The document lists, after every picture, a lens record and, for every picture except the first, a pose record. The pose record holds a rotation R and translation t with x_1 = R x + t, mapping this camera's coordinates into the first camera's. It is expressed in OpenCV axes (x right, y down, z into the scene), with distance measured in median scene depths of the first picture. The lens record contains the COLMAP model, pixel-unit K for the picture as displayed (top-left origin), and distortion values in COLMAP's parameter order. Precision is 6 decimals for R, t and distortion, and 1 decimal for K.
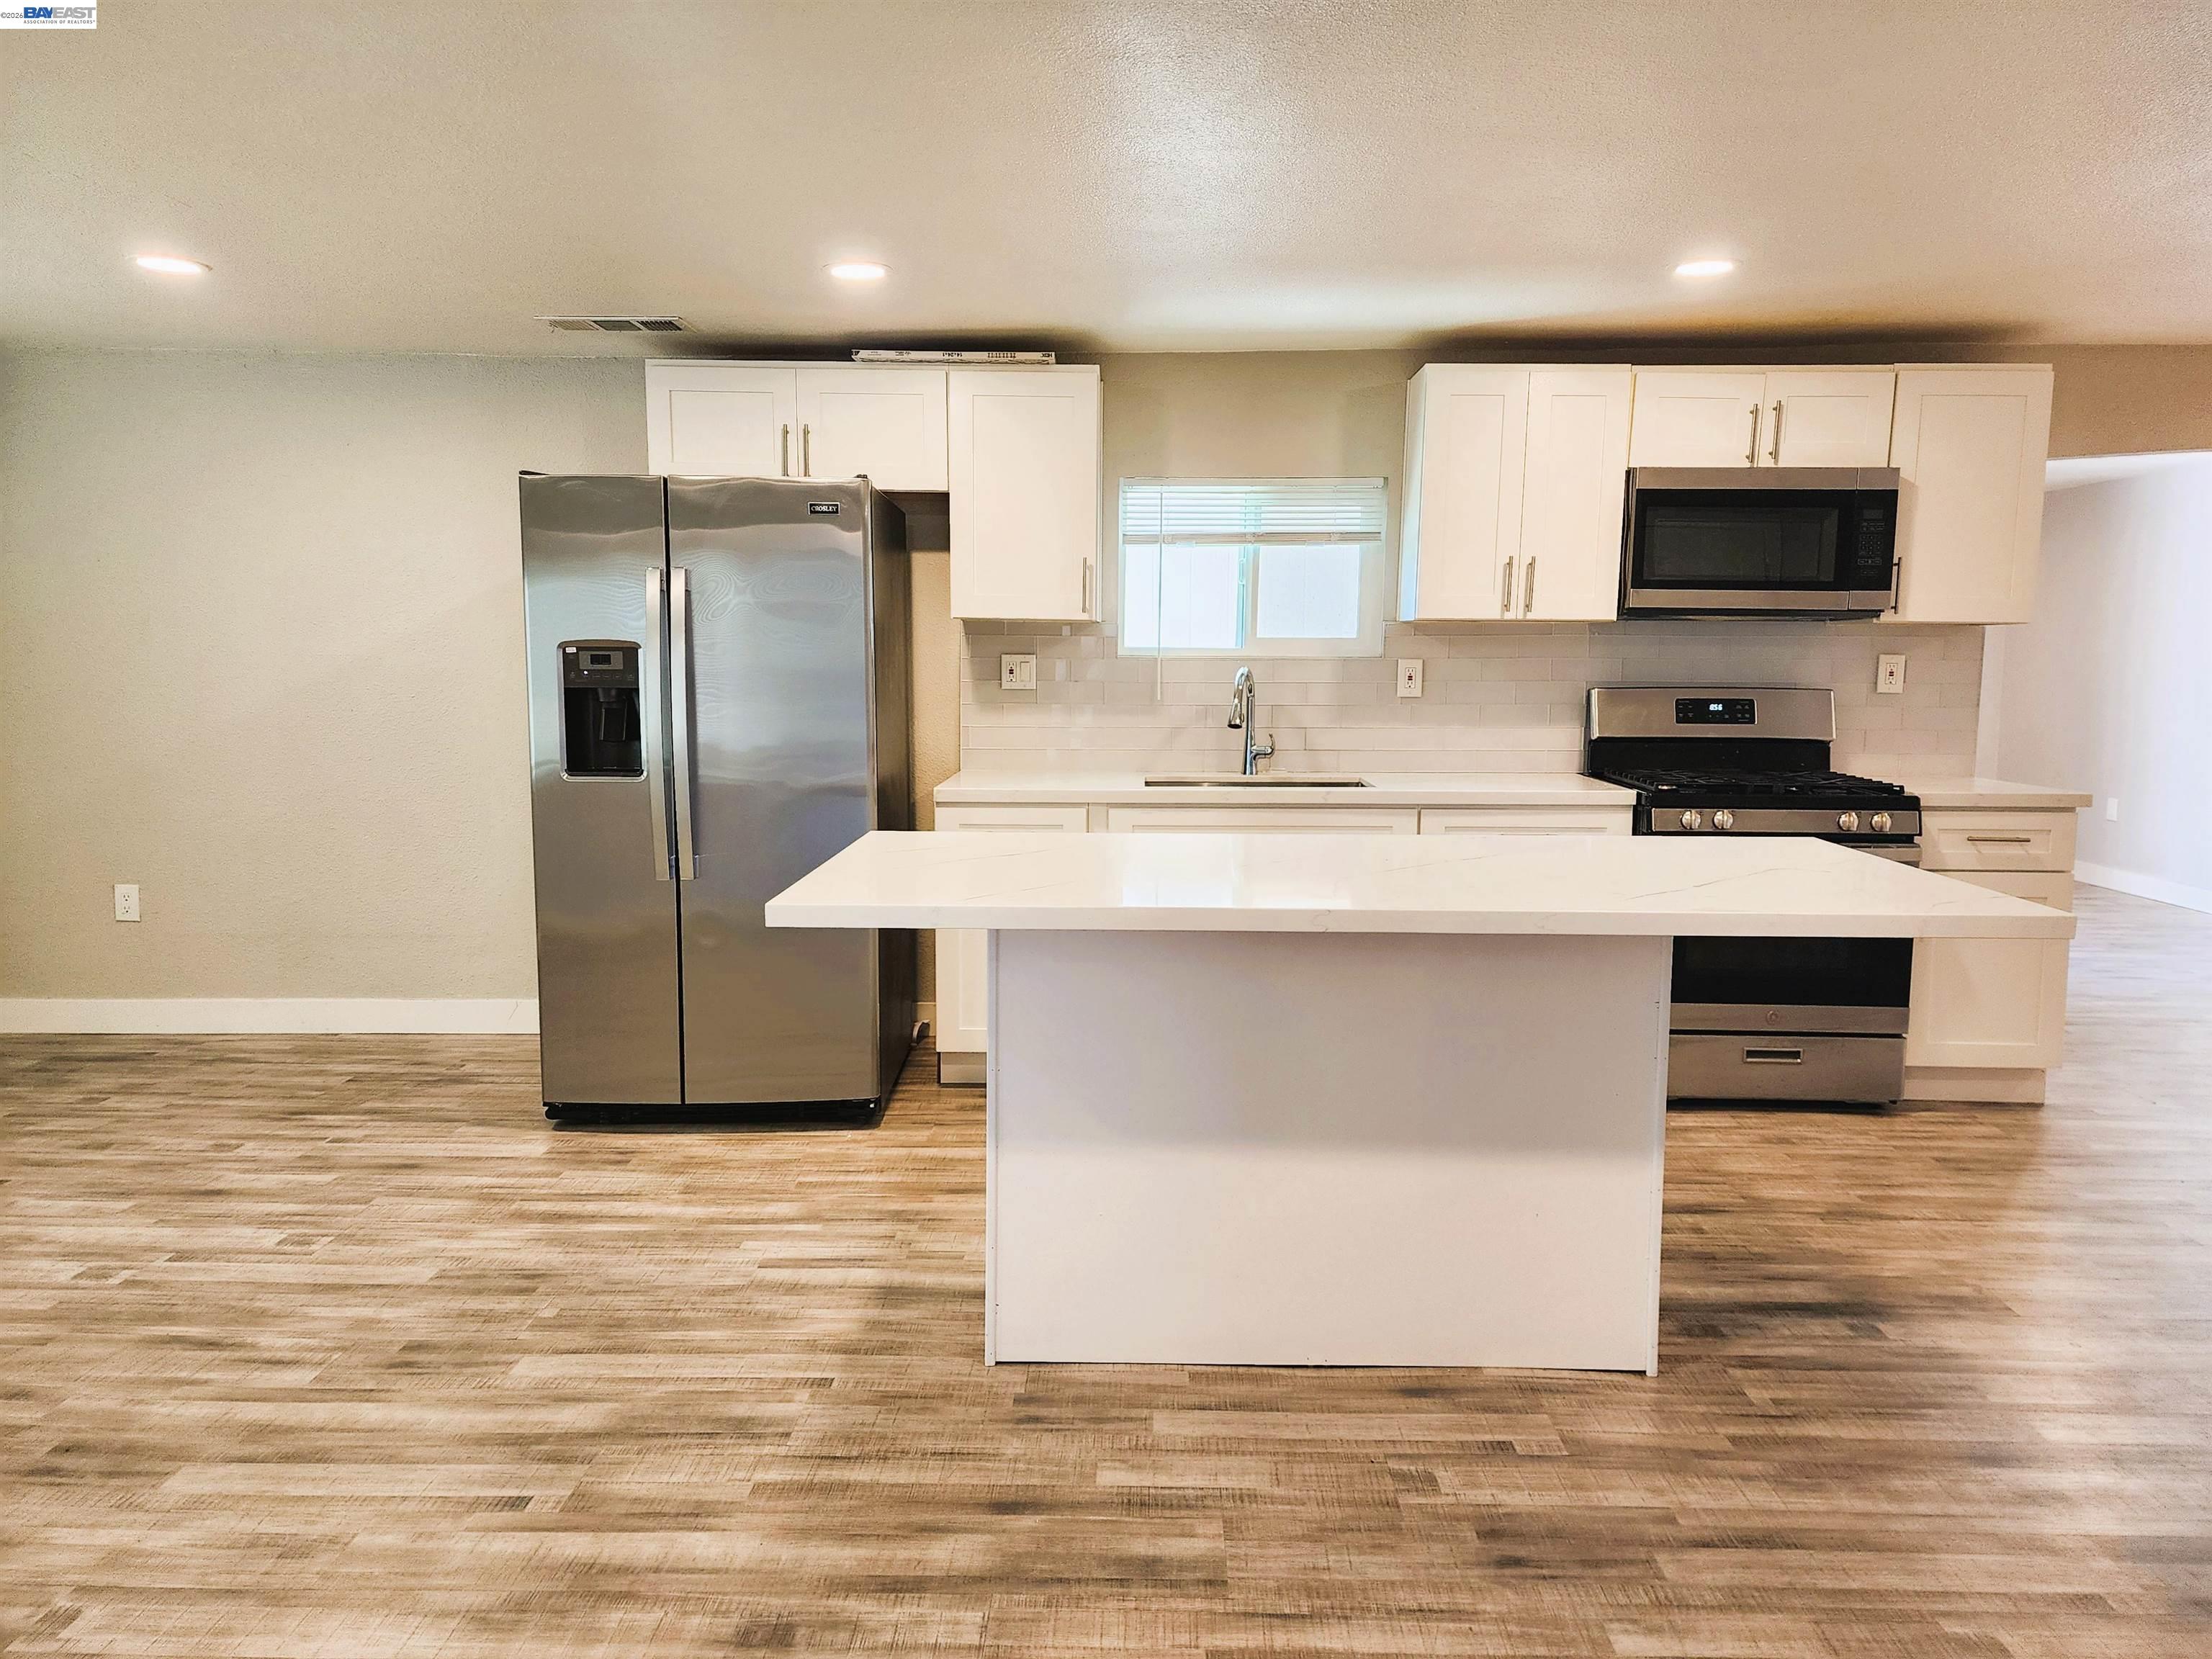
lens RADIAL K [[1477.5, 0, 1100.2], [0, 1477.5, 815.4], [0, 0, 1]] dist [0.037616, -0.022415]
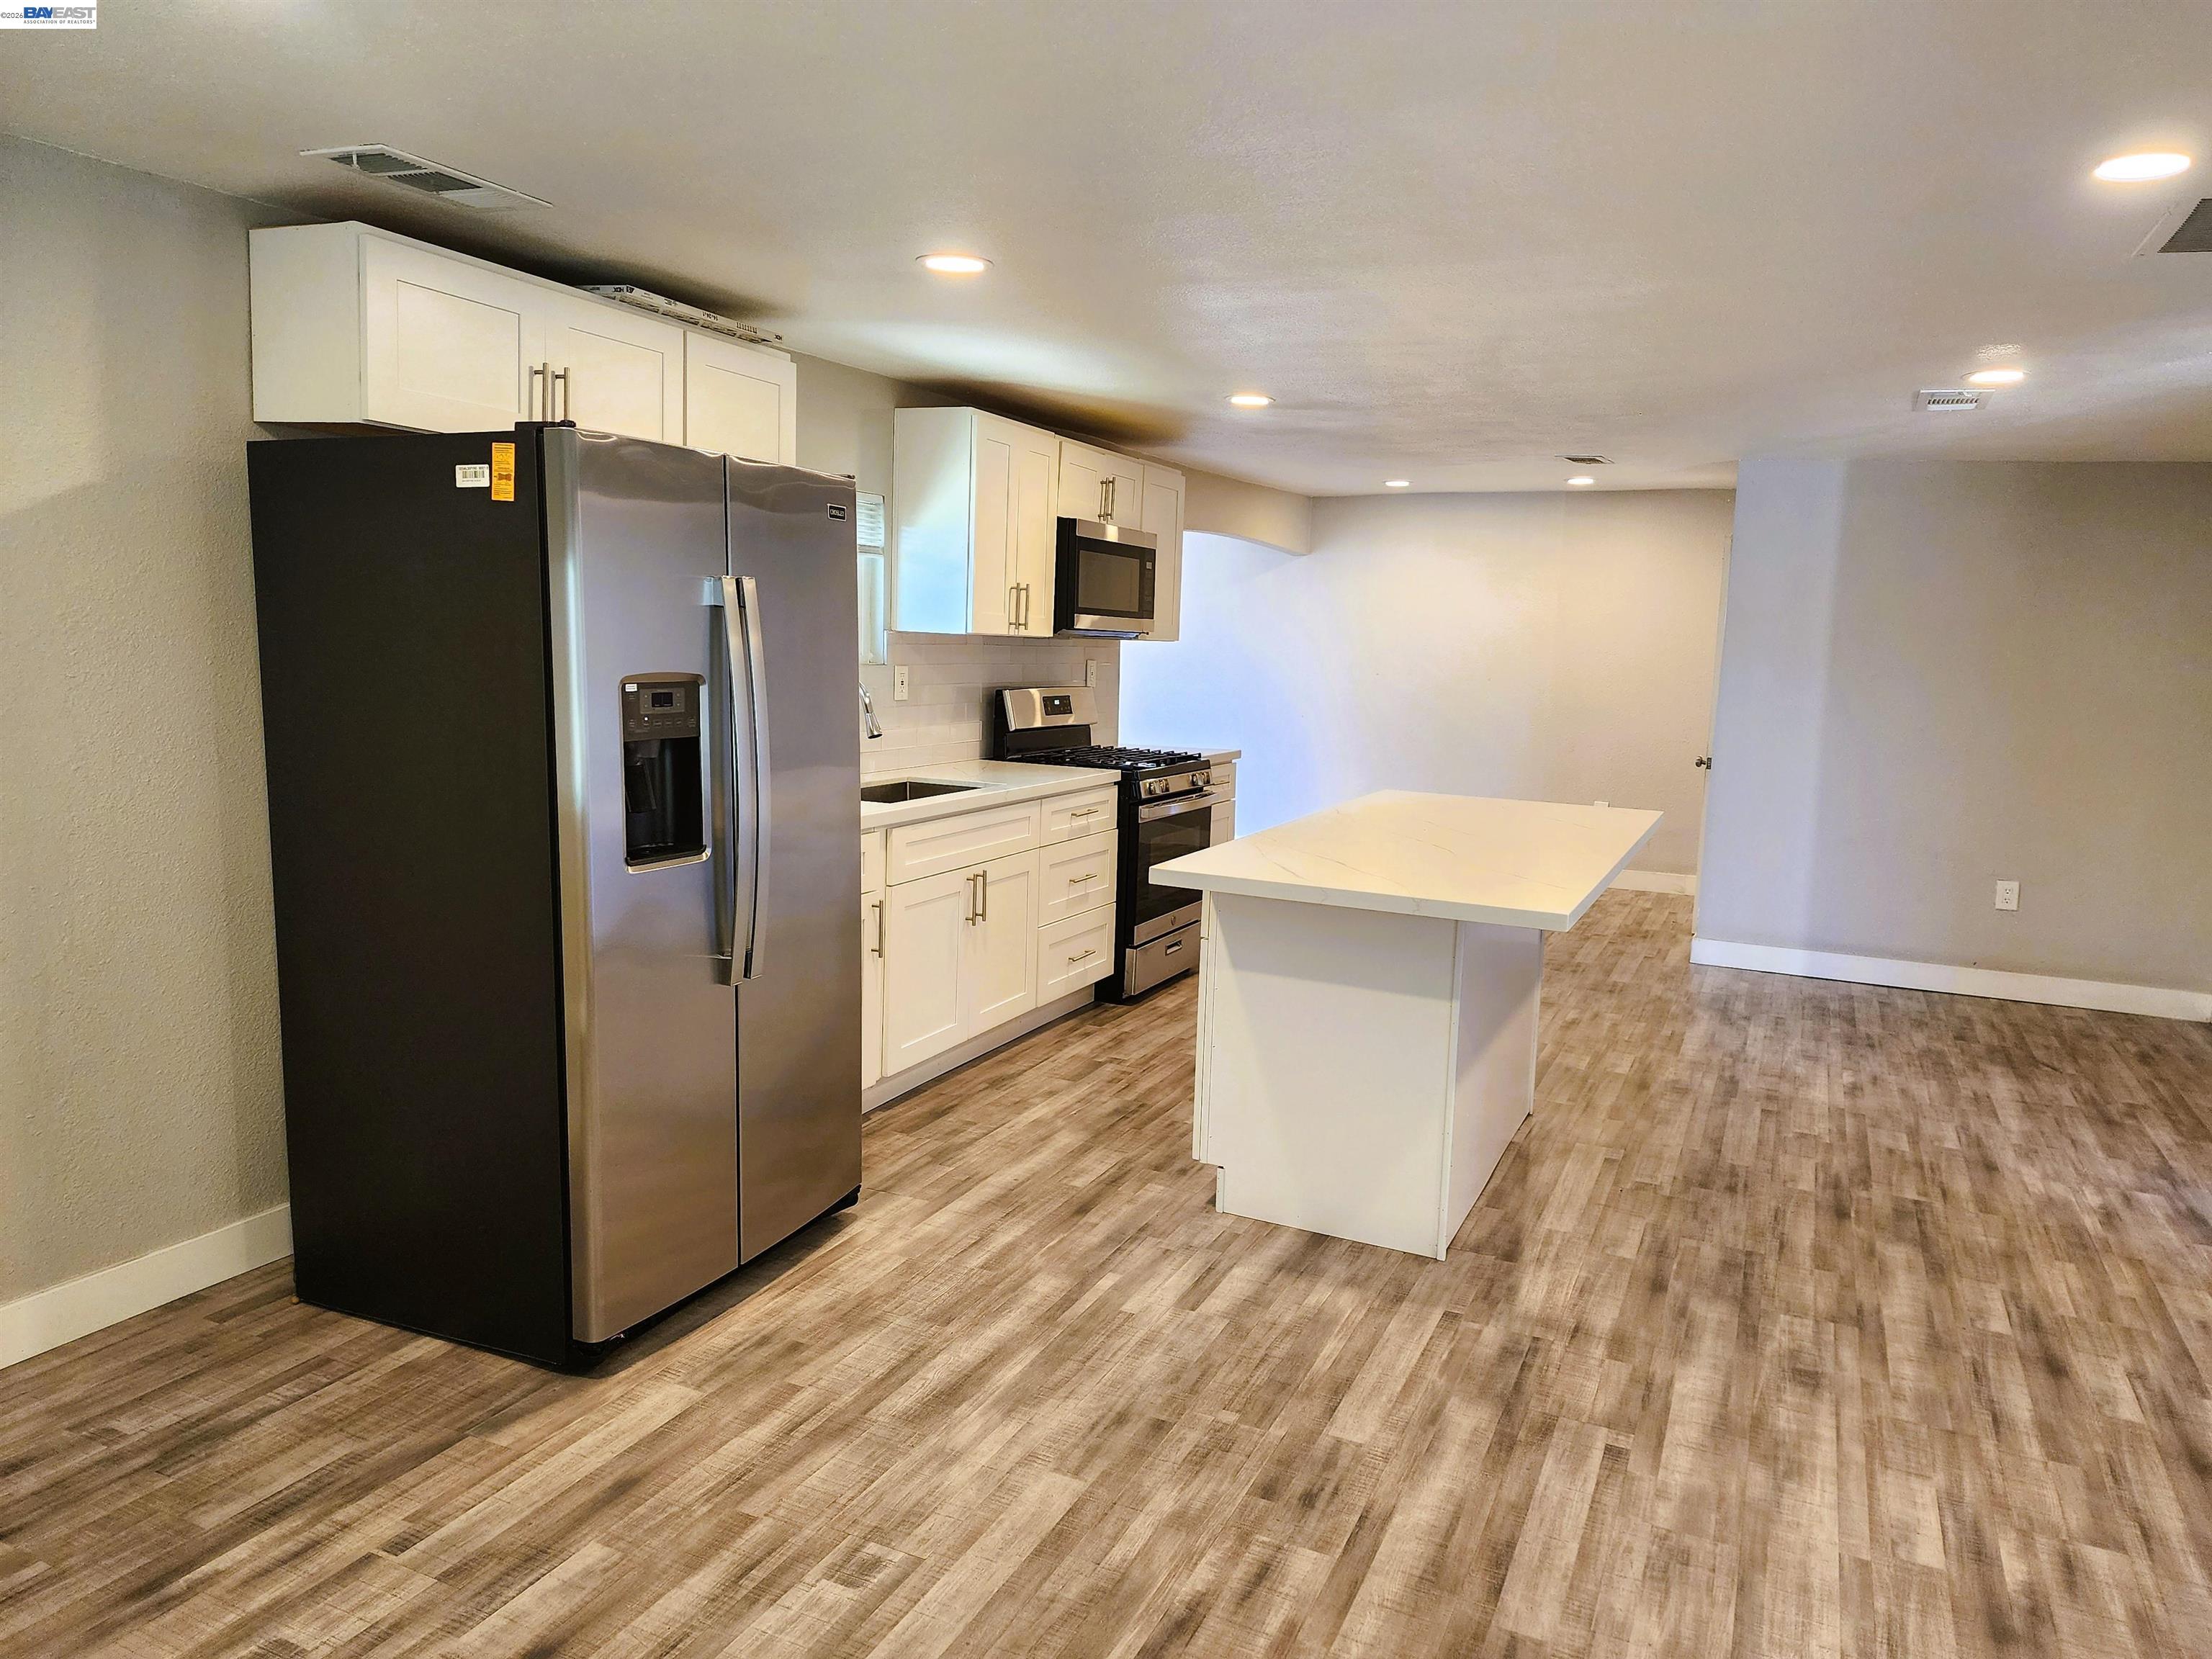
lens RADIAL K [[1477.5, 0, 1111.5], [0, 1477.5, 843.6], [0, 0, 1]] dist [0.037616, -0.022415]
pose [[0.406895, -0.122756, 0.905189, -1.112217], [0.075809, 0.992049, 0.100458, -0.112585], [-0.910324, 0.027746, 0.412966, 0.623121]]
